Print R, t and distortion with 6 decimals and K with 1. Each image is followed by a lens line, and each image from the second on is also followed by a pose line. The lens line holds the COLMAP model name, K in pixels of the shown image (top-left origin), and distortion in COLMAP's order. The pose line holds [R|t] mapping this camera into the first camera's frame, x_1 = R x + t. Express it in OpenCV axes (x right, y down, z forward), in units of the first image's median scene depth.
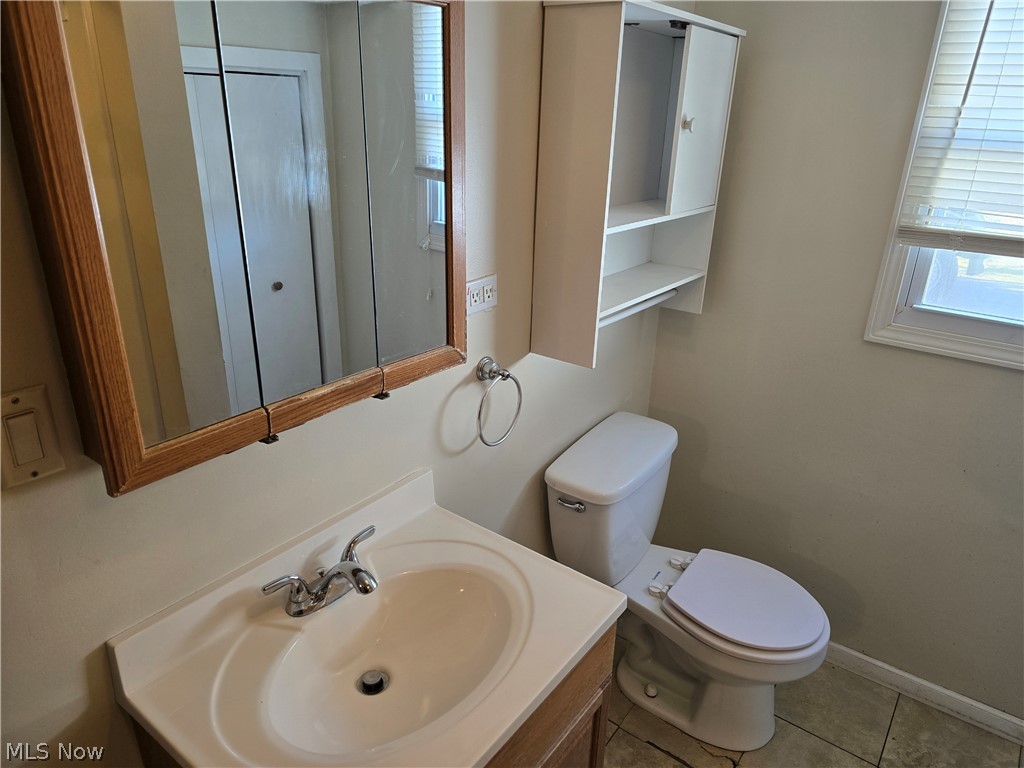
lens RADIAL K [[685.3, 0, 514.4], [0, 685.3, 382.3], [0, 0, 1]] dist [0.050130, -0.042004]
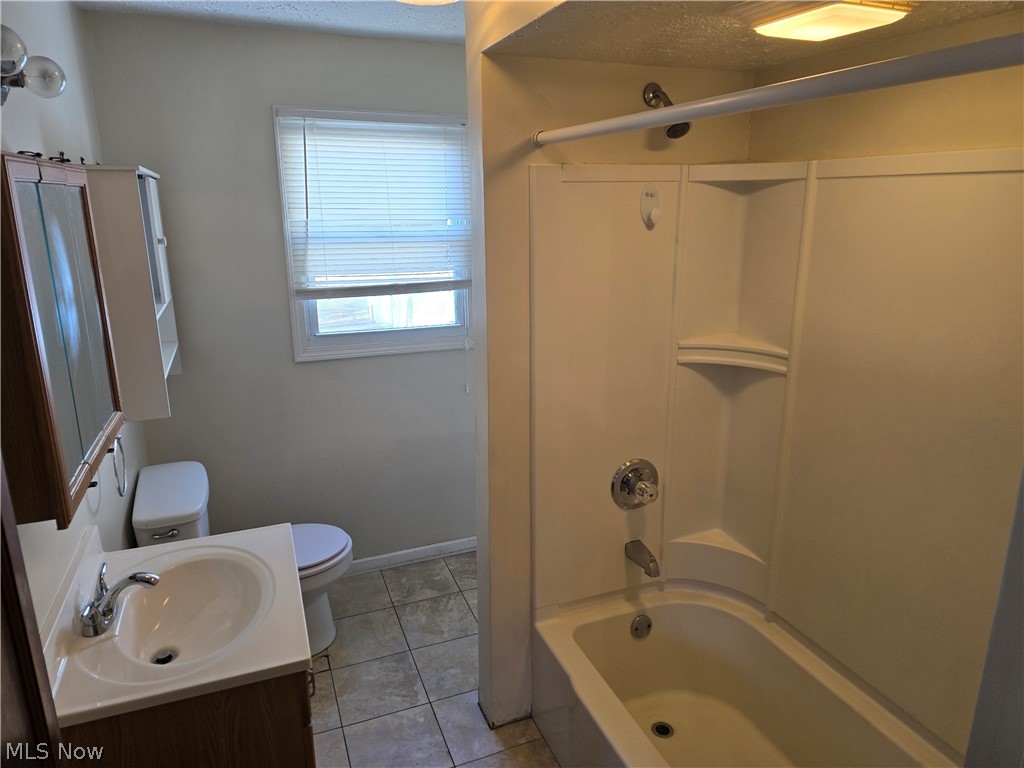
lens RADIAL K [[685.3, 0, 513.1], [0, 685.3, 383.1], [0, 0, 1]] dist [0.050130, -0.042004]
pose [[0.534339, -0.251824, 0.806887, -0.540751], [0.331706, 0.940487, 0.073856, 0.034297], [-0.777465, 0.228185, 0.586071, -0.309922]]
